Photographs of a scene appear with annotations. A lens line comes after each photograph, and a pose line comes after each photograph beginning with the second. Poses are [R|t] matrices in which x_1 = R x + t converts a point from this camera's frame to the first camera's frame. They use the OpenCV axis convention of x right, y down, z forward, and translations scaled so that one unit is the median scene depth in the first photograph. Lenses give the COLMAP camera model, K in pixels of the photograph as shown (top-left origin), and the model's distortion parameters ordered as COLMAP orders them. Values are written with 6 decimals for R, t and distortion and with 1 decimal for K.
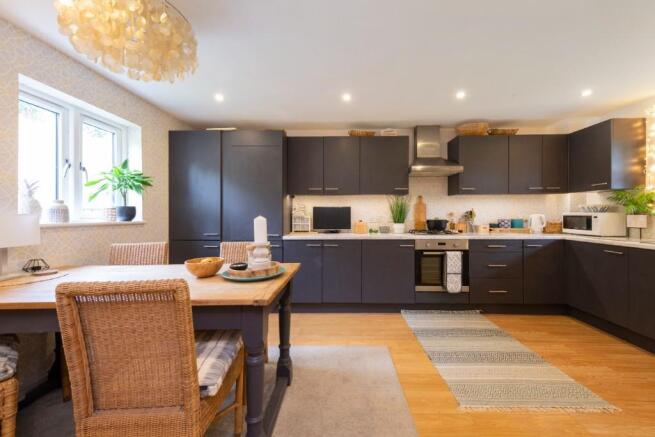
lens RADIAL K [[251.5, 0, 337.6], [0, 251.5, 208.4], [0, 0, 1]] dist [-0.000664, -0.000200]
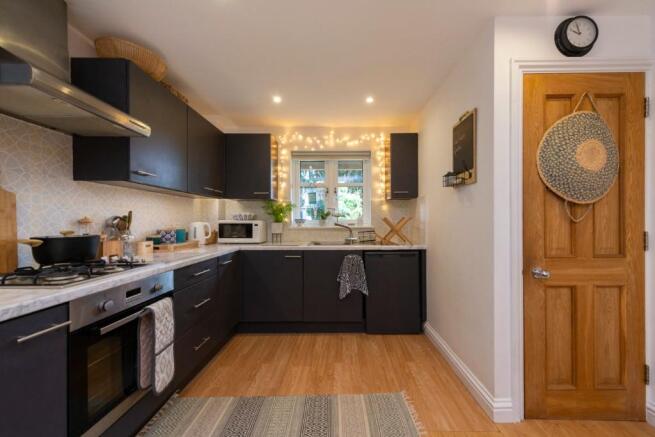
lens RADIAL K [[260.7, 0, 332.6], [0, 260.7, 221.7], [0, 0, 1]] dist [0.001104, -0.000542]
pose [[-0.023354, 0.002172, 0.999725, -0.028441], [-0.020291, 0.999791, -0.002646, 0.015906], [-0.999521, -0.020347, -0.023305, 0.621815]]
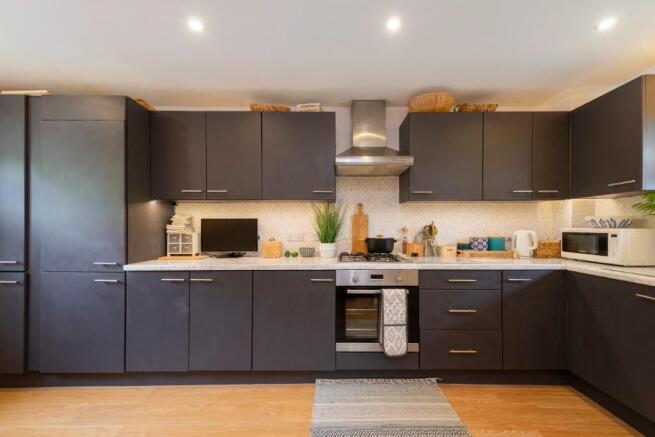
lens RADIAL K [[260.7, 0, 332.6], [0, 260.7, 221.7], [0, 0, 1]] dist [0.001104, -0.000542]
pose [[0.999628, 0.002204, 0.027201, 0.257500], [-0.002272, 0.999994, 0.002454, -0.000470], [-0.027195, -0.002515, 0.999627, 0.311593]]
